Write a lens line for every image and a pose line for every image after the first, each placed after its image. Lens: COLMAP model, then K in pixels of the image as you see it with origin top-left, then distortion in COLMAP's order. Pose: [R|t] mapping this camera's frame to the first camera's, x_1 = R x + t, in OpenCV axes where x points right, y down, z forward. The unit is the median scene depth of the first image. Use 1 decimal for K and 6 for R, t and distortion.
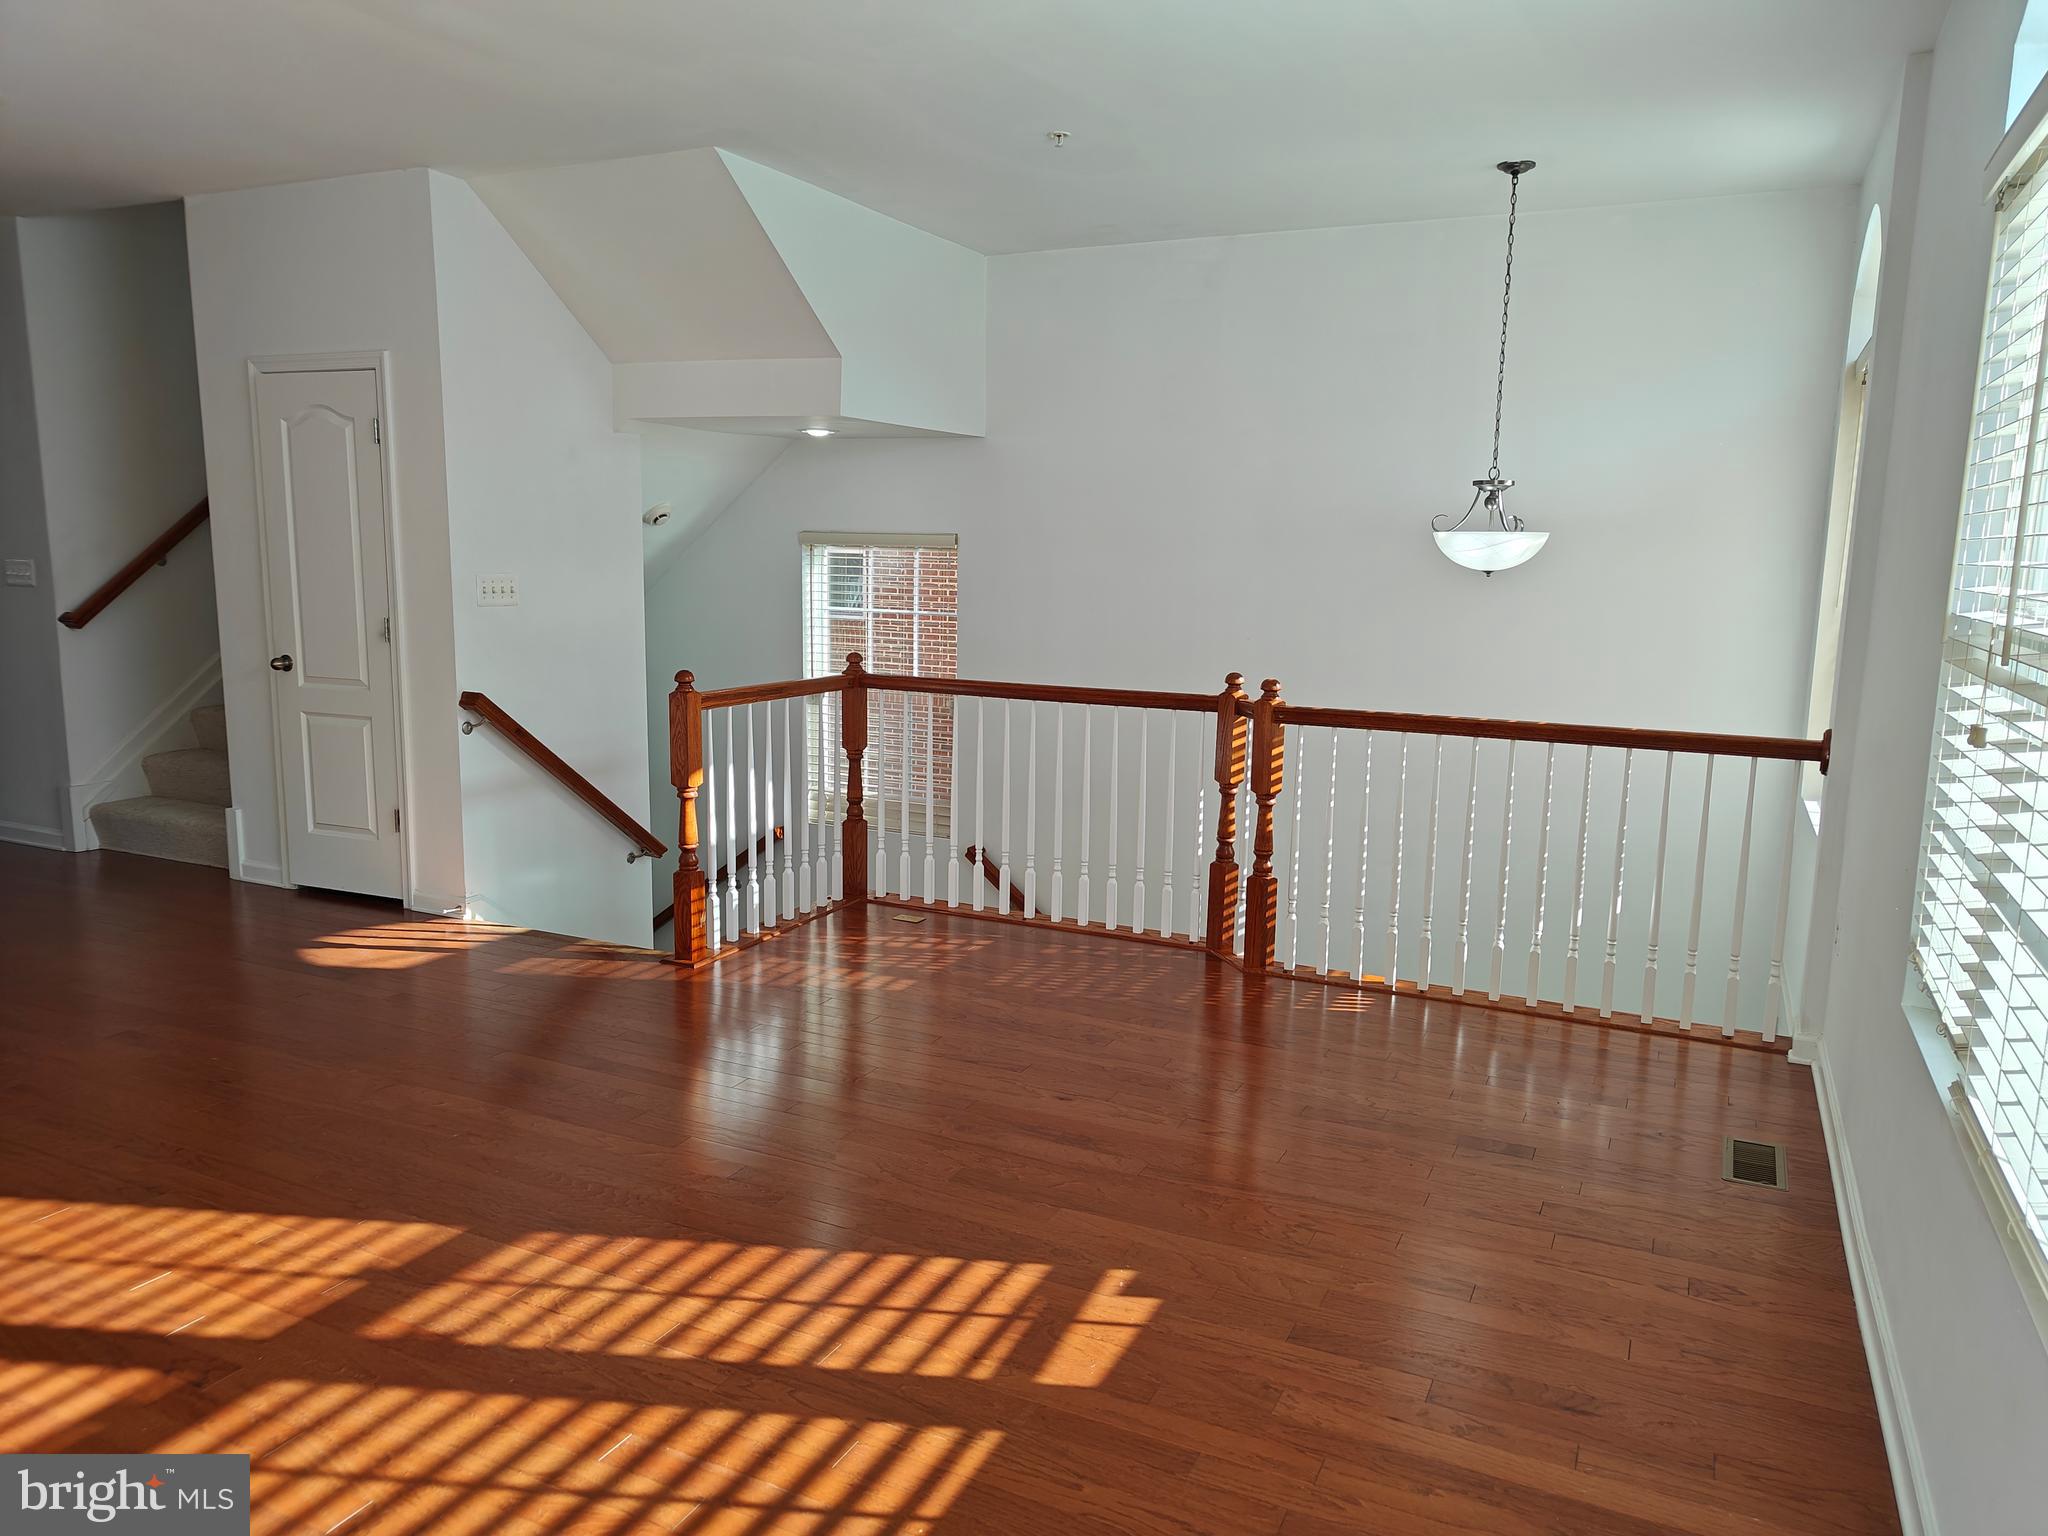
lens RADIAL K [[1416.9, 0, 1019.3], [0, 1416.9, 759.2], [0, 0, 1]] dist [0.032835, 0.000219]
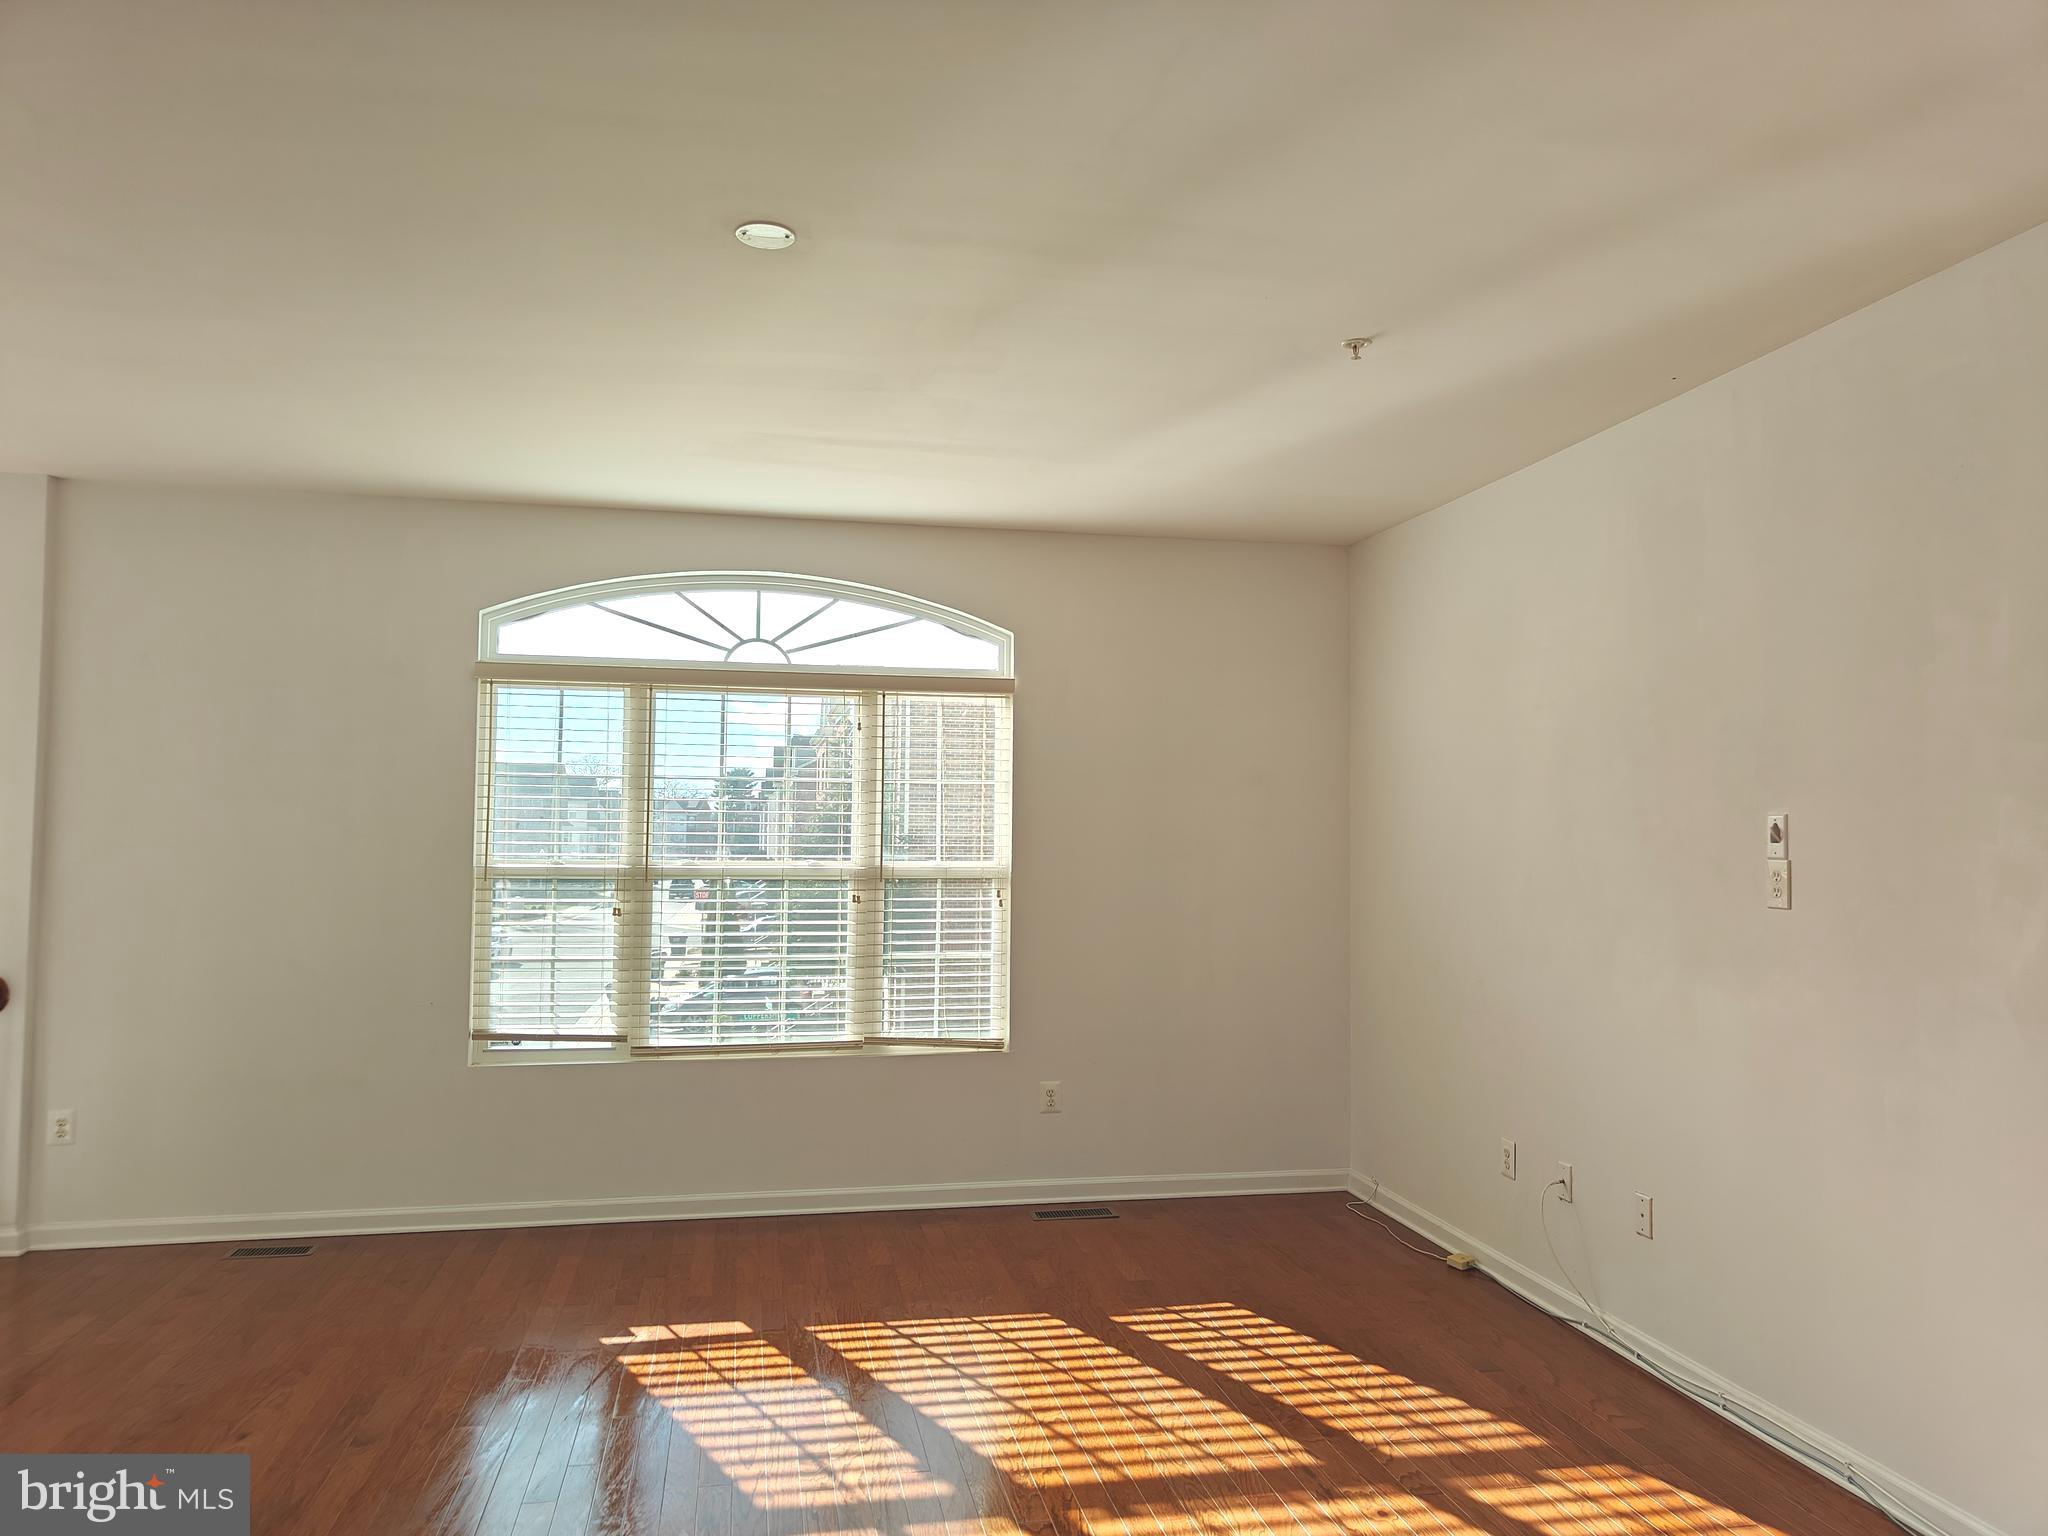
lens RADIAL K [[1442.9, 0, 1024.0], [0, 1442.9, 768.0], [0, 0, 1]] dist [0.063074, -0.074268]
pose [[-0.606767, 0.016287, 0.794712, -0.816826], [0.097518, 0.993763, 0.054089, -0.152635], [-0.788875, 0.110318, -0.604571, 0.888738]]
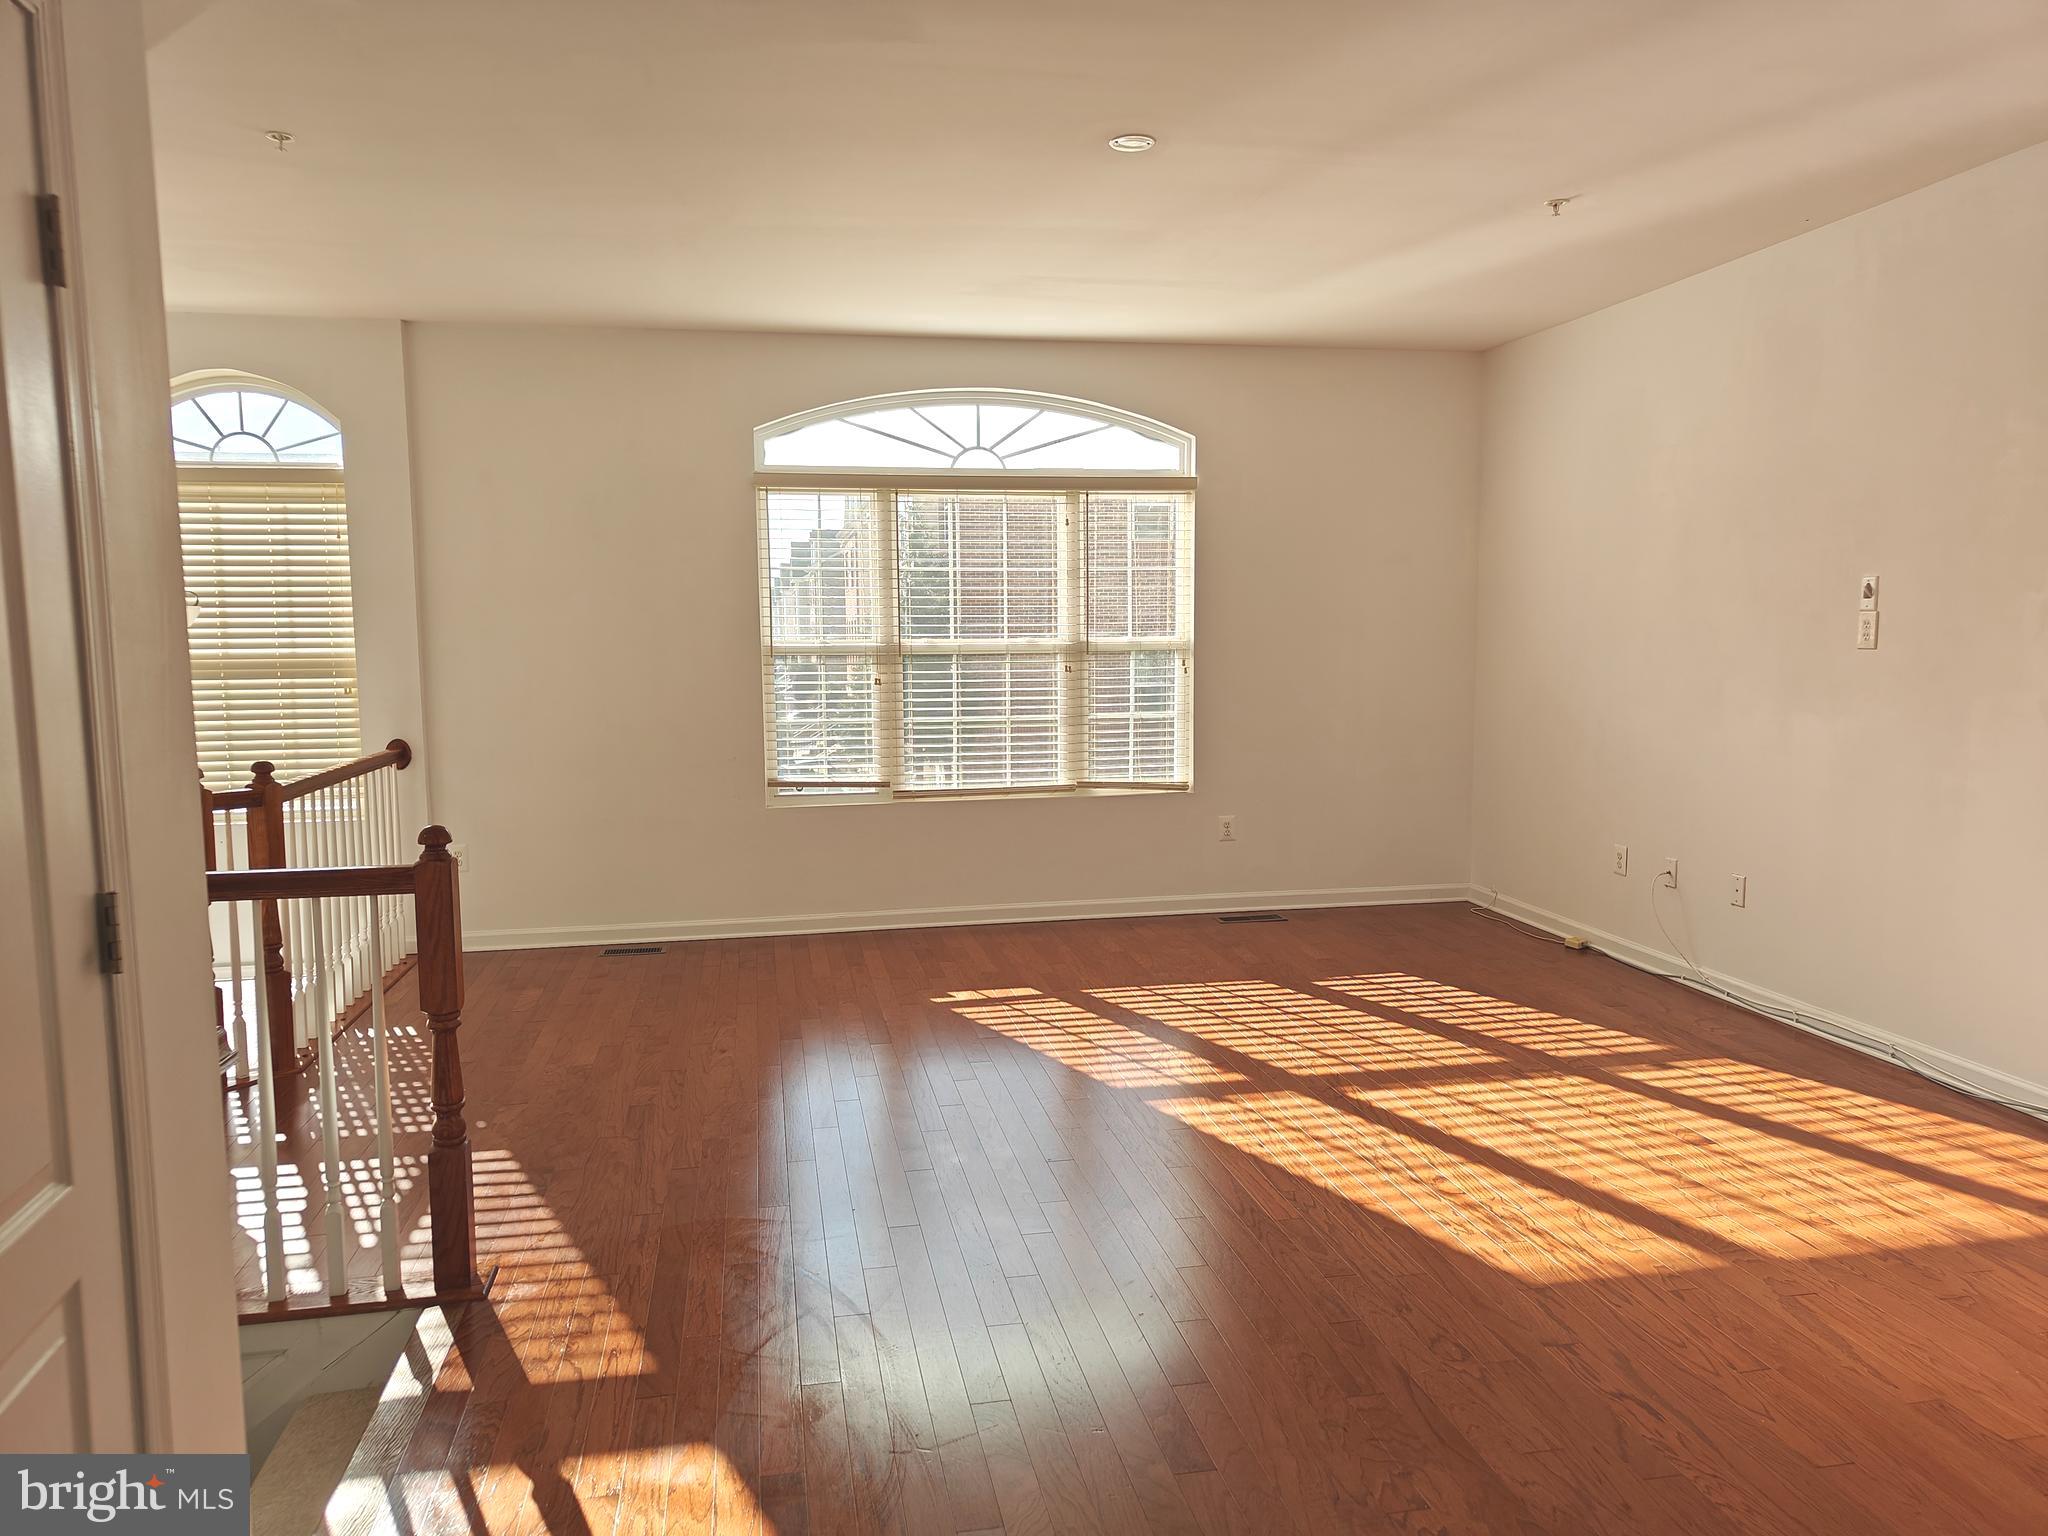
lens RADIAL K [[1428.6, 0, 1032.1], [0, 1428.6, 767.7], [0, 0, 1]] dist [0.059123, -0.124489]
pose [[-0.601967, -0.087970, 0.793661, -0.892071], [0.117496, 0.973337, 0.197002, -0.181343], [-0.789830, 0.211841, -0.575580, 1.154069]]
